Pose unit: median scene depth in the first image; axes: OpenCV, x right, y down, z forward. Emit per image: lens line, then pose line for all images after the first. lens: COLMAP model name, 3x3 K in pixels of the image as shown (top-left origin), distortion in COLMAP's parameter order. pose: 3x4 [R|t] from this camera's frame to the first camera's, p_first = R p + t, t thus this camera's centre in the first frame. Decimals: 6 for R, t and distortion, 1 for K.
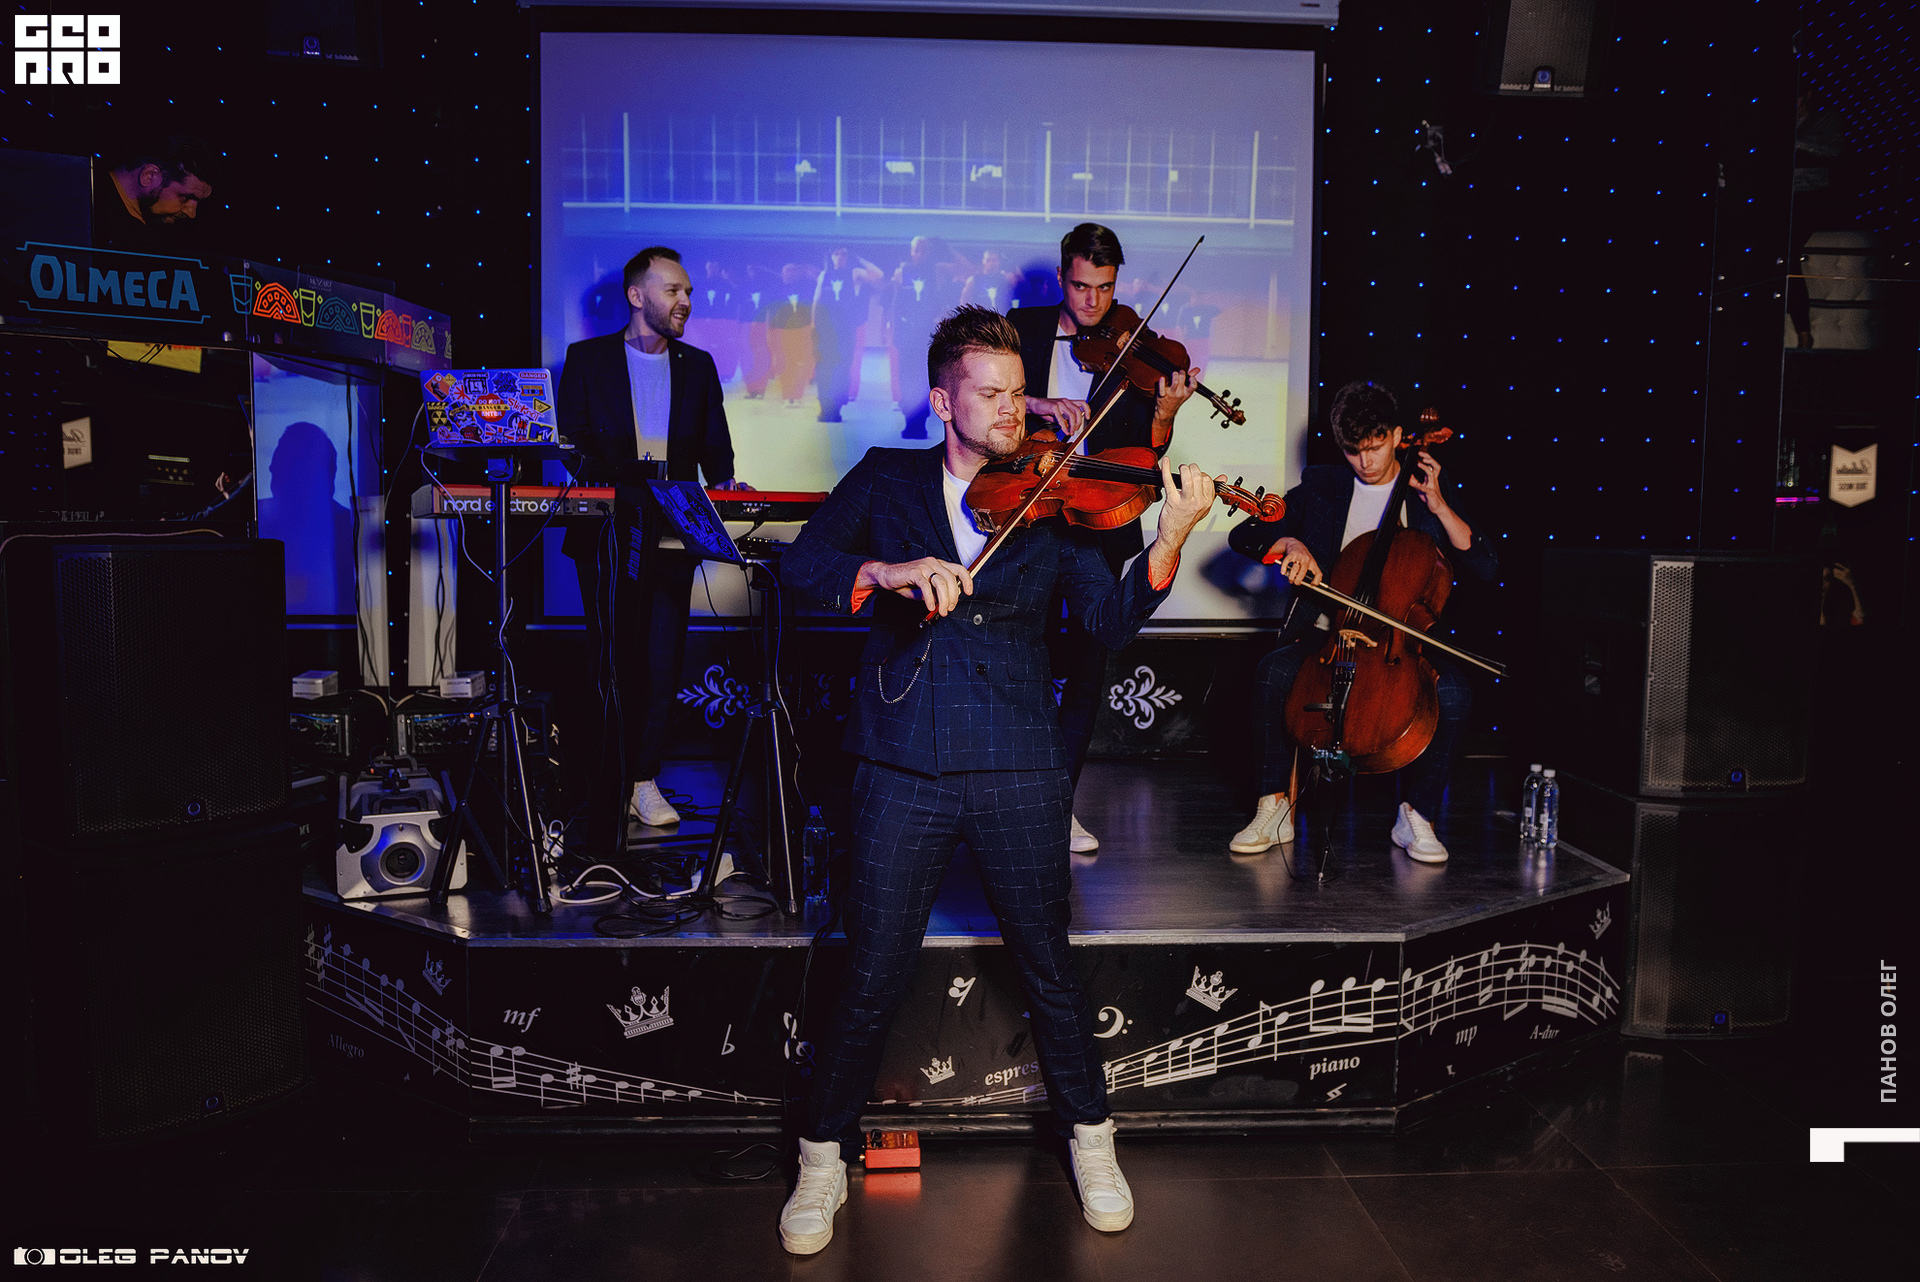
lens RADIAL K [[1468.1, 0, 1010.5], [0, 1468.1, 633.4], [0, 0, 1]] dist [-0.019539, -0.032085]
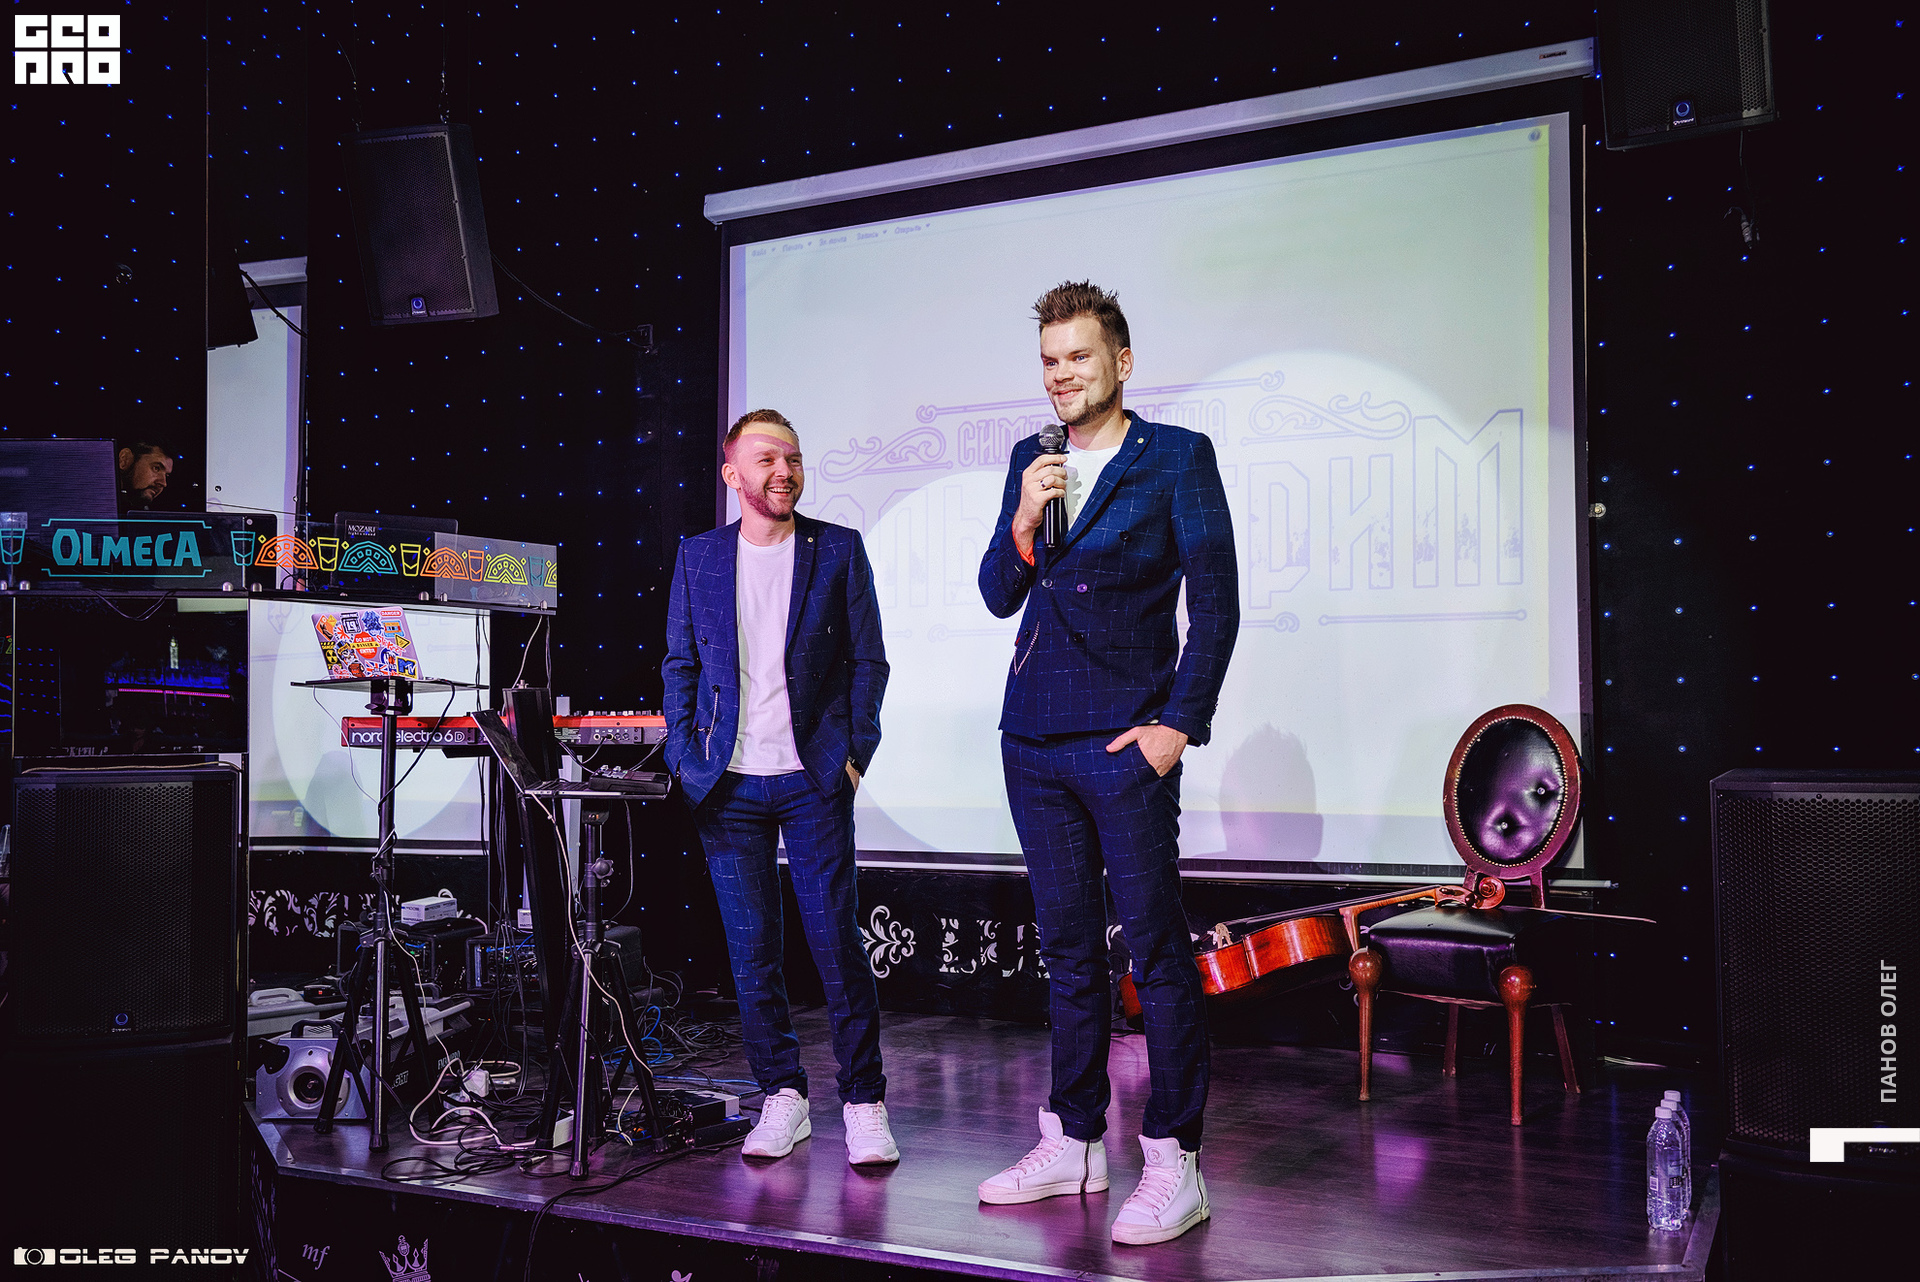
lens RADIAL K [[1843.1, 0, 961.4], [0, 1843.1, 620.9], [0, 0, 1]] dist [0.051655, 0.000000]
pose [[0.858550, -0.041187, -0.511073, 0.705148], [-0.028286, 0.991446, -0.127418, -0.015203], [0.511949, 0.123851, 0.850041, 0.091427]]
